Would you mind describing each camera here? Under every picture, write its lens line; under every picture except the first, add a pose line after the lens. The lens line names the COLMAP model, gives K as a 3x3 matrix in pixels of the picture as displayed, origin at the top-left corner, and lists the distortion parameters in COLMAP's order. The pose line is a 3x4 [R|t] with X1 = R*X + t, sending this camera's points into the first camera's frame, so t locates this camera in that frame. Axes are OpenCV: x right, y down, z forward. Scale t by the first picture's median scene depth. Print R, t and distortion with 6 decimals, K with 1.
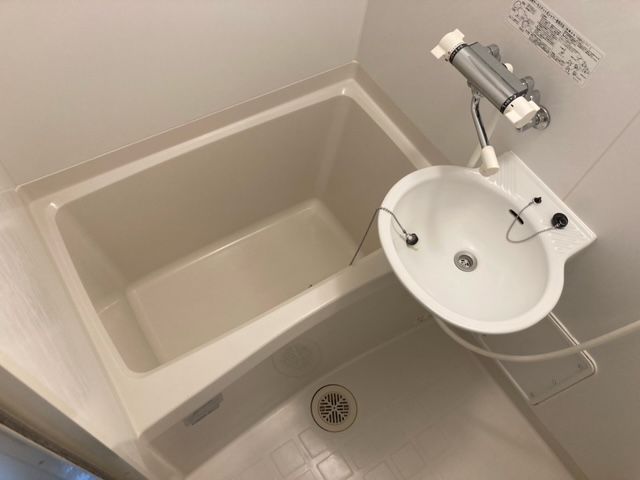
lens RADIAL K [[535.5, 0, 320.0], [0, 535.5, 240.0], [0, 0, 1]] dist [-0.074242, 0.006850]
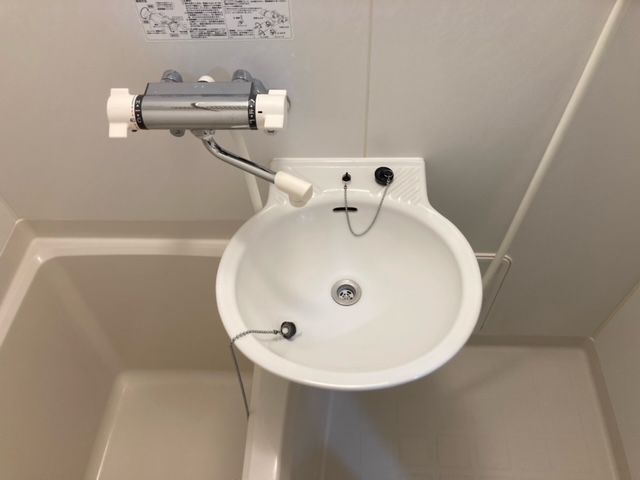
lens RADIAL K [[509.6, 0, 320.0], [0, 509.6, 240.0], [0, 0, 1]] dist [-0.032976, -0.003456]
pose [[0.565301, -0.722071, 0.398809, 0.007554], [0.743306, 0.655539, 0.133284, -0.156023], [-0.357676, 0.221091, 0.907296, 0.345253]]
